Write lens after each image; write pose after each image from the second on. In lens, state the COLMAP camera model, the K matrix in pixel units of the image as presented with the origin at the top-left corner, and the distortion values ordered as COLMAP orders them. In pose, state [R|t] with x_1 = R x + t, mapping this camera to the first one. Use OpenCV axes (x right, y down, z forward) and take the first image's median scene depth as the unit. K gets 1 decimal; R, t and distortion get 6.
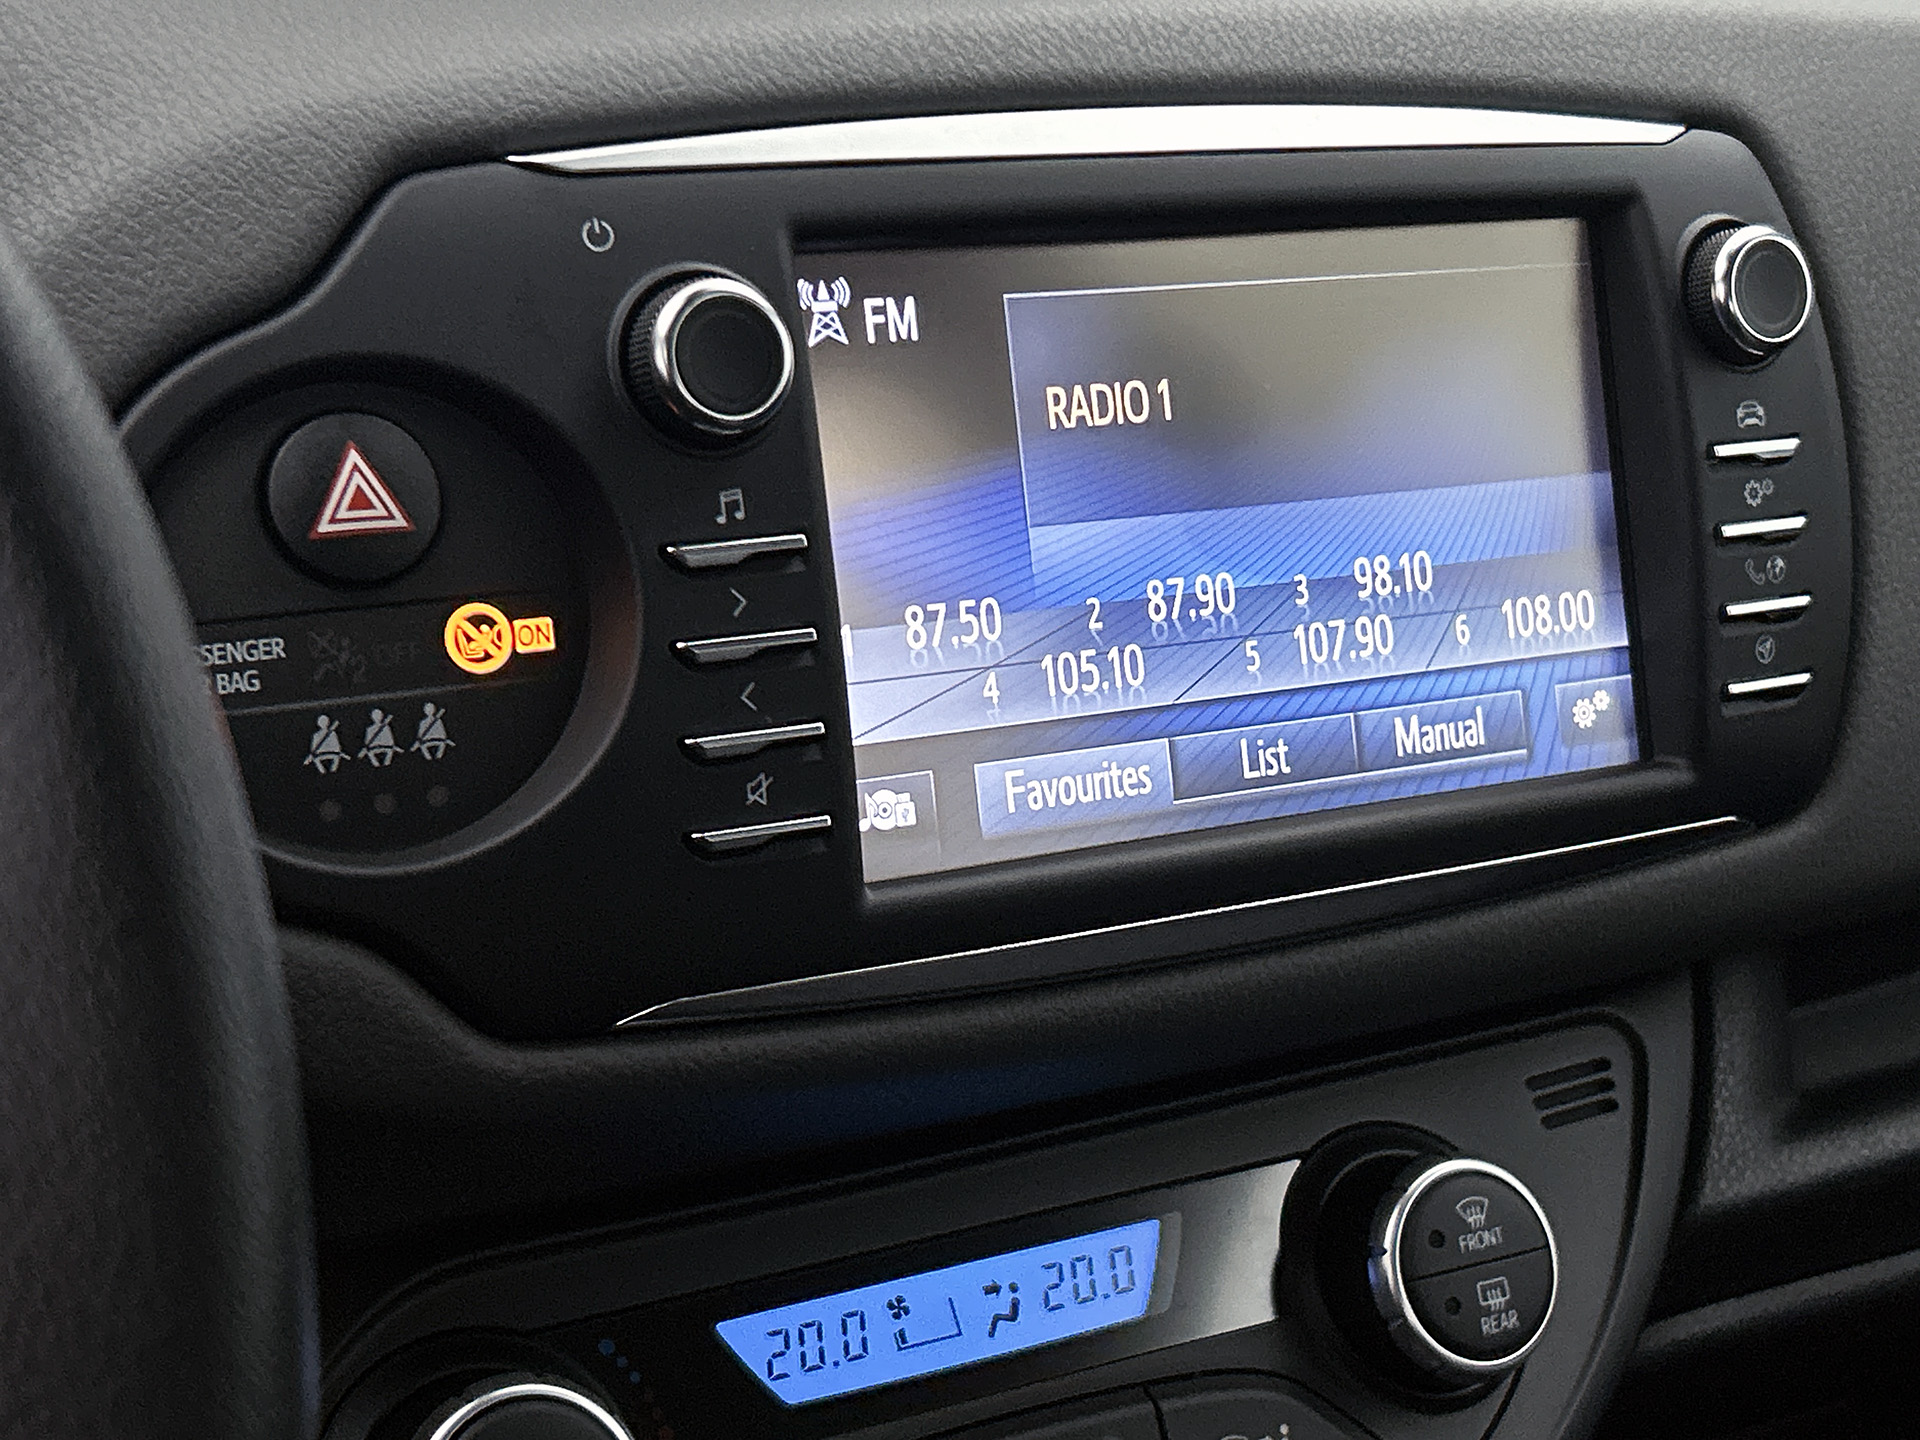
lens RADIAL K [[3116.2, 0, 962.9], [0, 3116.2, 716.0], [0, 0, 1]] dist [0.079456, 0.000000]
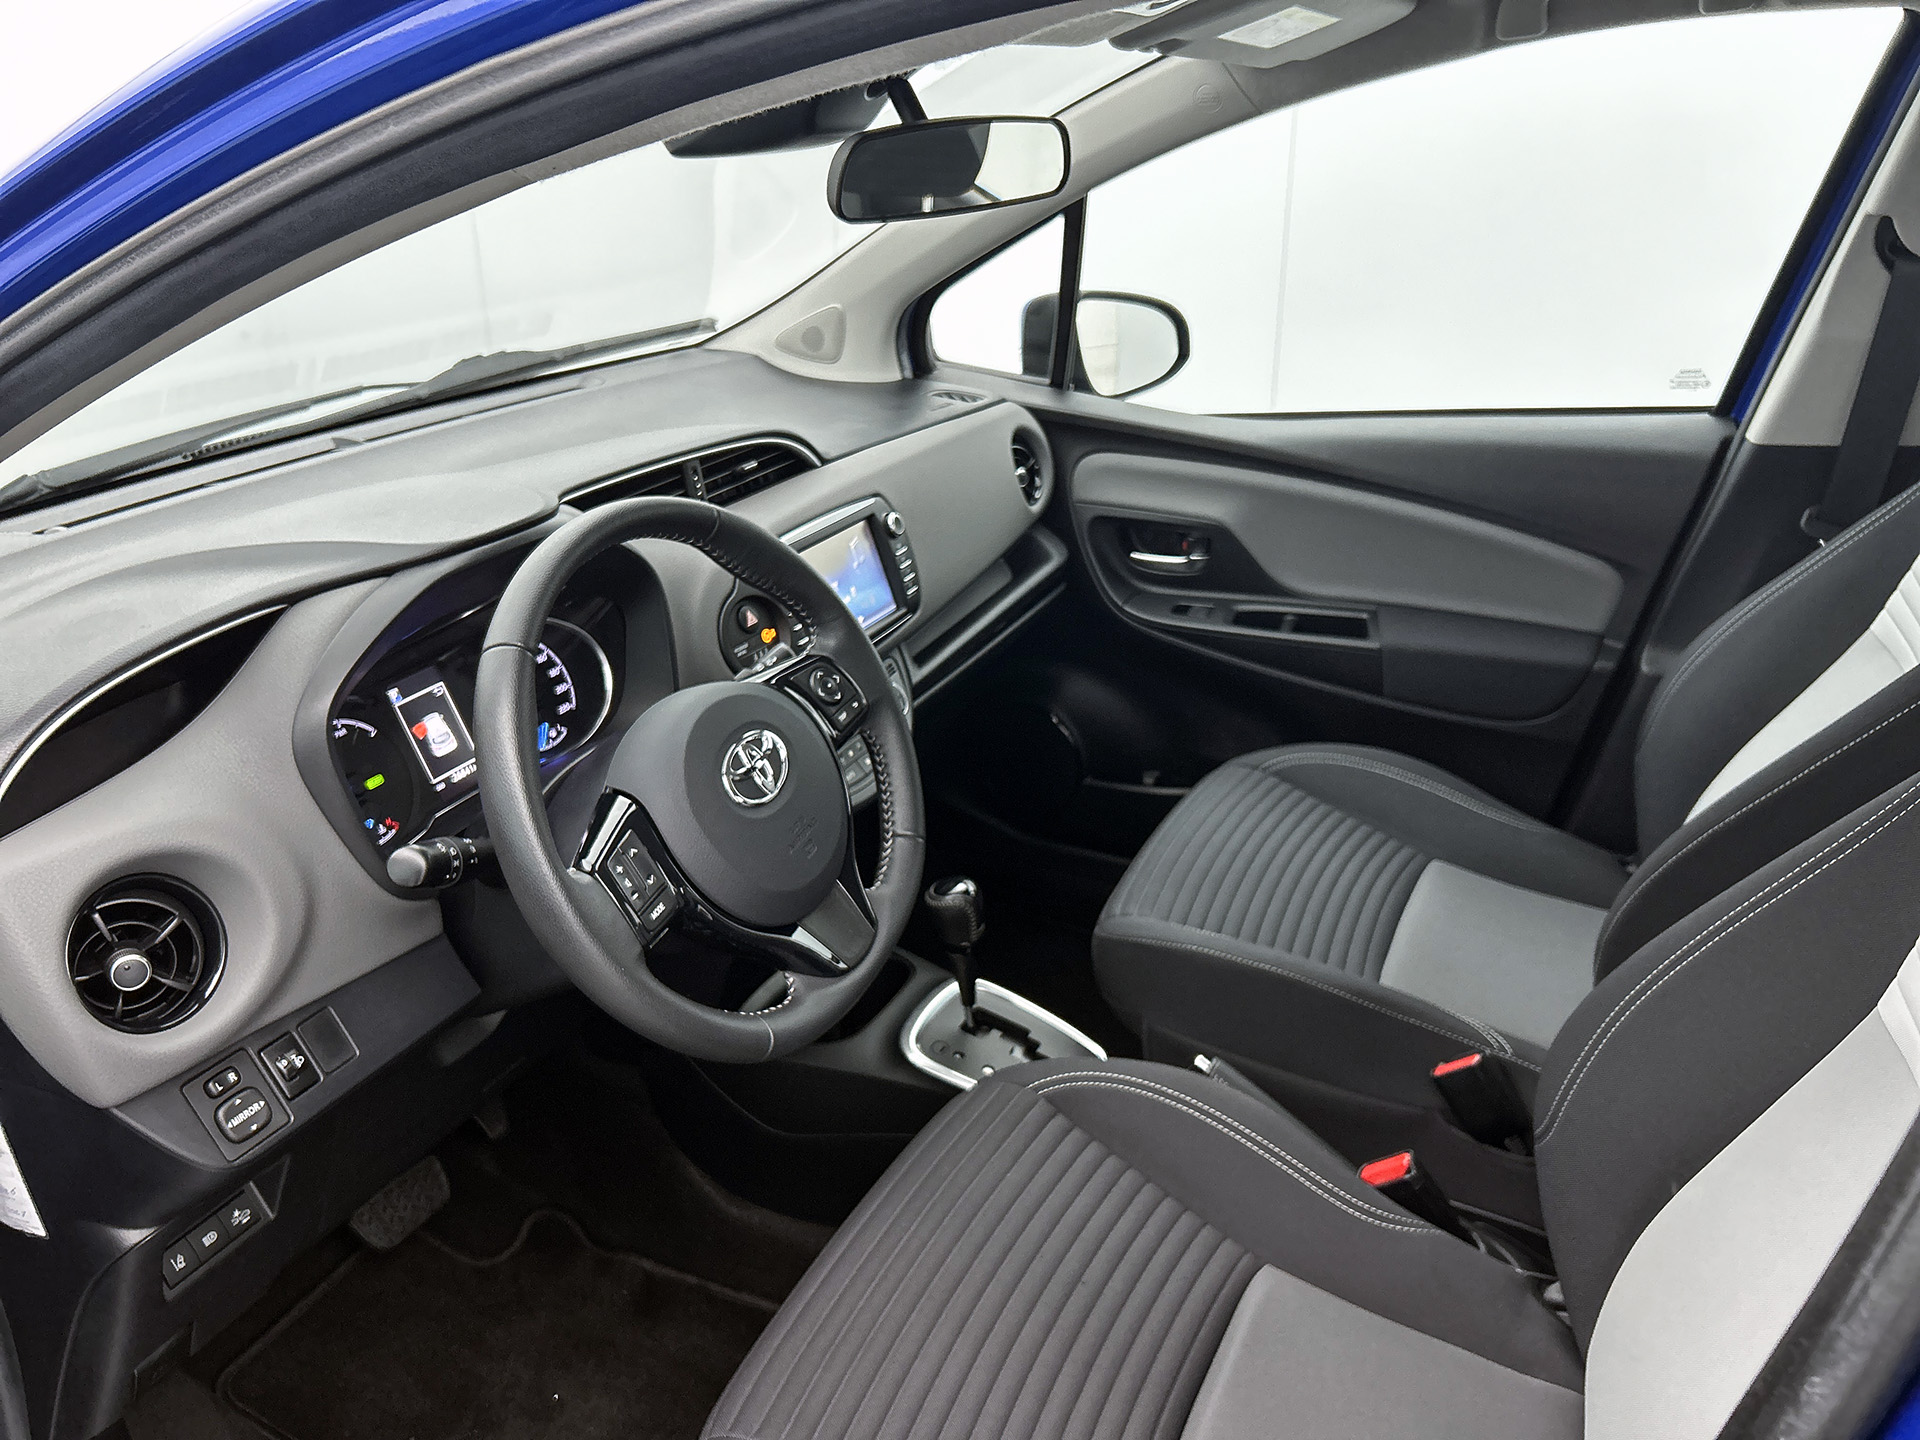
lens RADIAL K [[1444.0, 0, 962.2], [0, 1444.0, 724.2], [0, 0, 1]] dist [0.014179, -0.030505]
pose [[0.833725, -0.284063, 0.473508, -1.072347], [0.228513, 0.958145, 0.172450, -0.227072], [-0.502677, -0.035573, 0.863742, -1.465806]]
